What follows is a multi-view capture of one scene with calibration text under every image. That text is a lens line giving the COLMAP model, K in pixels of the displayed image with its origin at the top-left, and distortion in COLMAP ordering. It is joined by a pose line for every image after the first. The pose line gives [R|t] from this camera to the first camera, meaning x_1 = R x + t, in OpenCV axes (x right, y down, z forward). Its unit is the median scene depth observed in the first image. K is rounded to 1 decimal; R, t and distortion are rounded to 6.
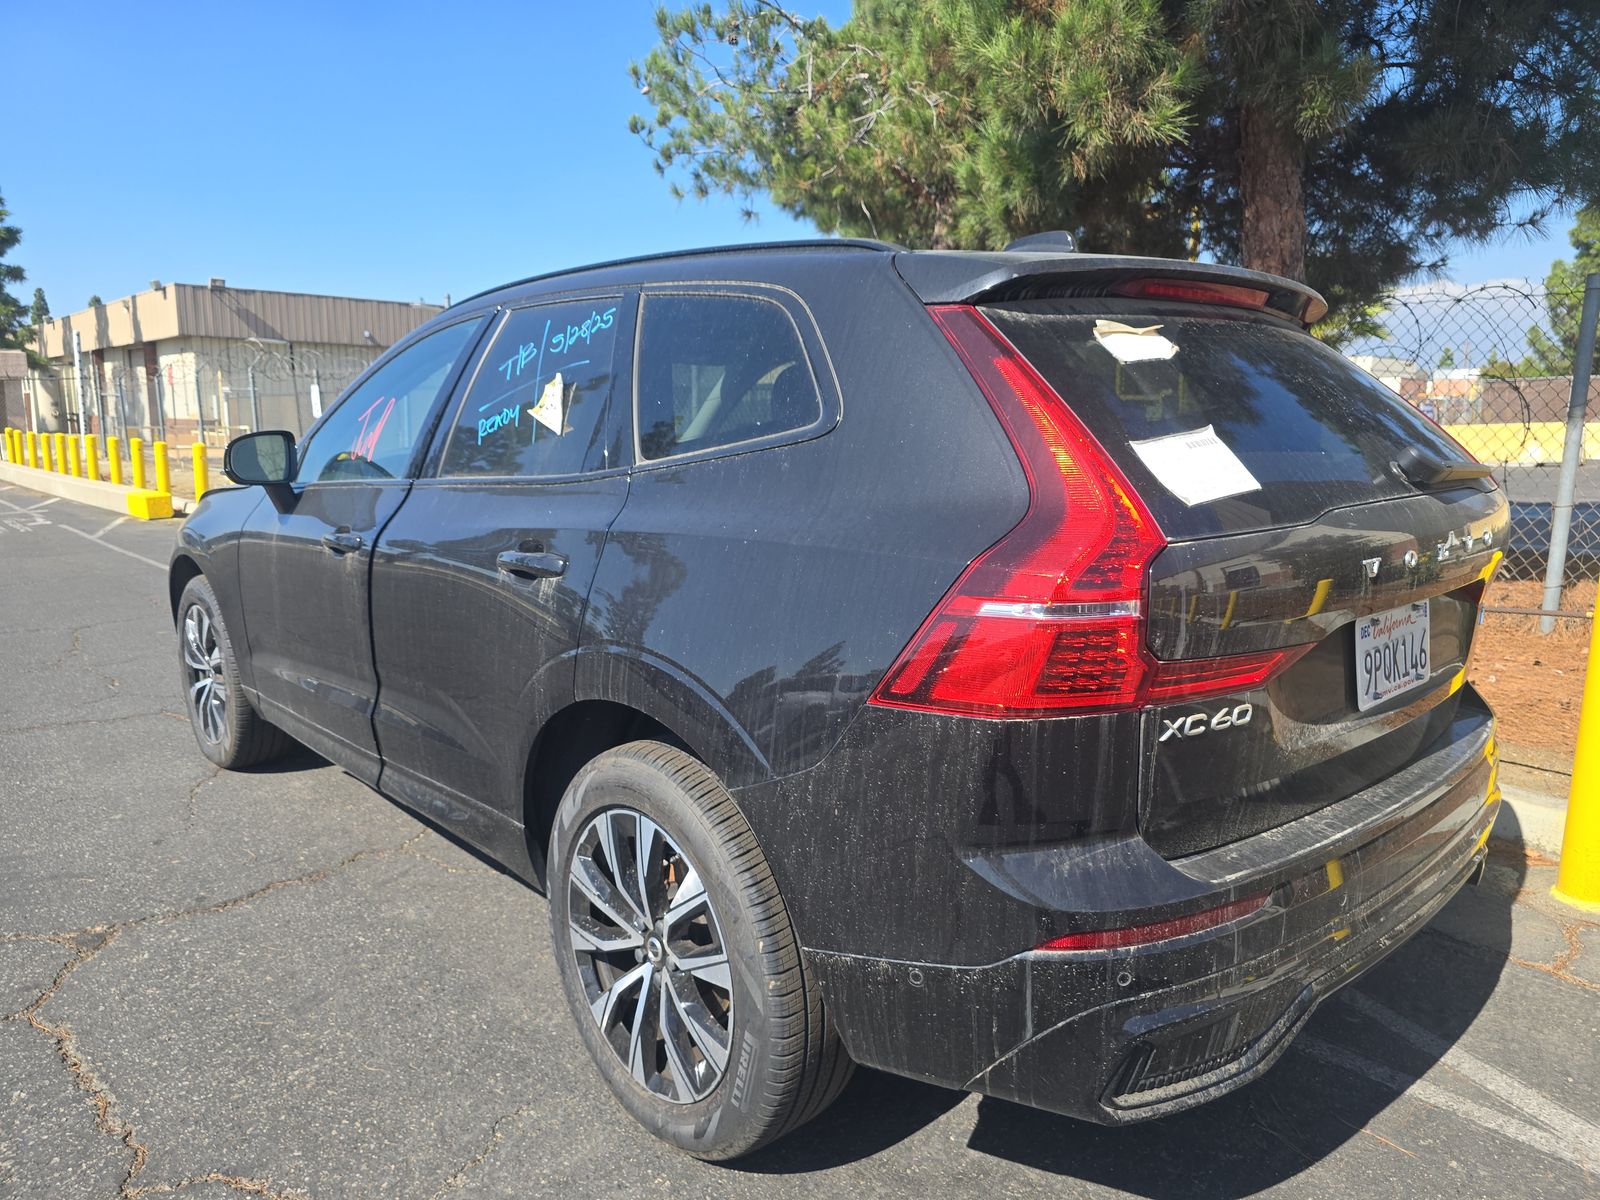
lens RADIAL K [[1077.9, 0, 792.8], [0, 1077.9, 592.0], [0, 0, 1]] dist [0.008443, 0.000182]
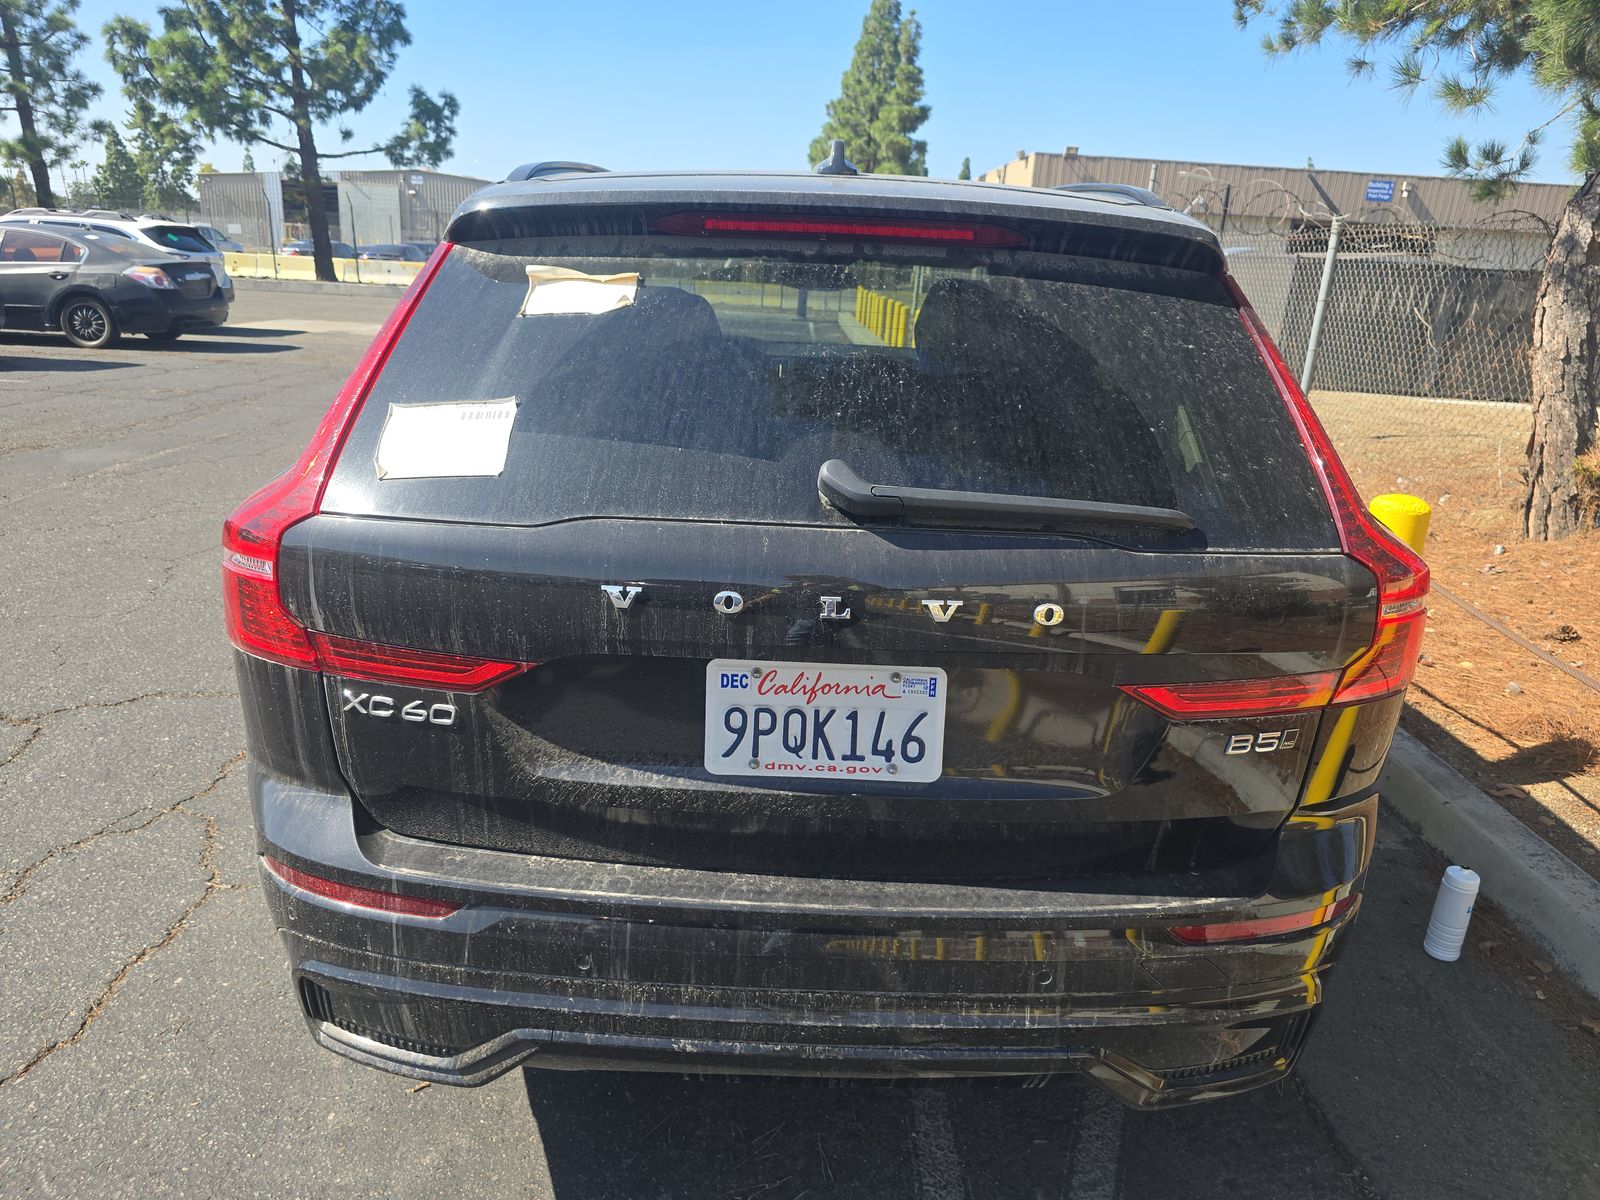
lens RADIAL K [[1077.9, 0, 792.8], [0, 1077.9, 592.0], [0, 0, 1]] dist [0.008443, 0.000182]
pose [[0.744728, 0.229128, -0.626801, 0.994377], [-0.156104, 0.972967, 0.170196, -0.160172], [0.648854, -0.028903, 0.760364, 0.409920]]
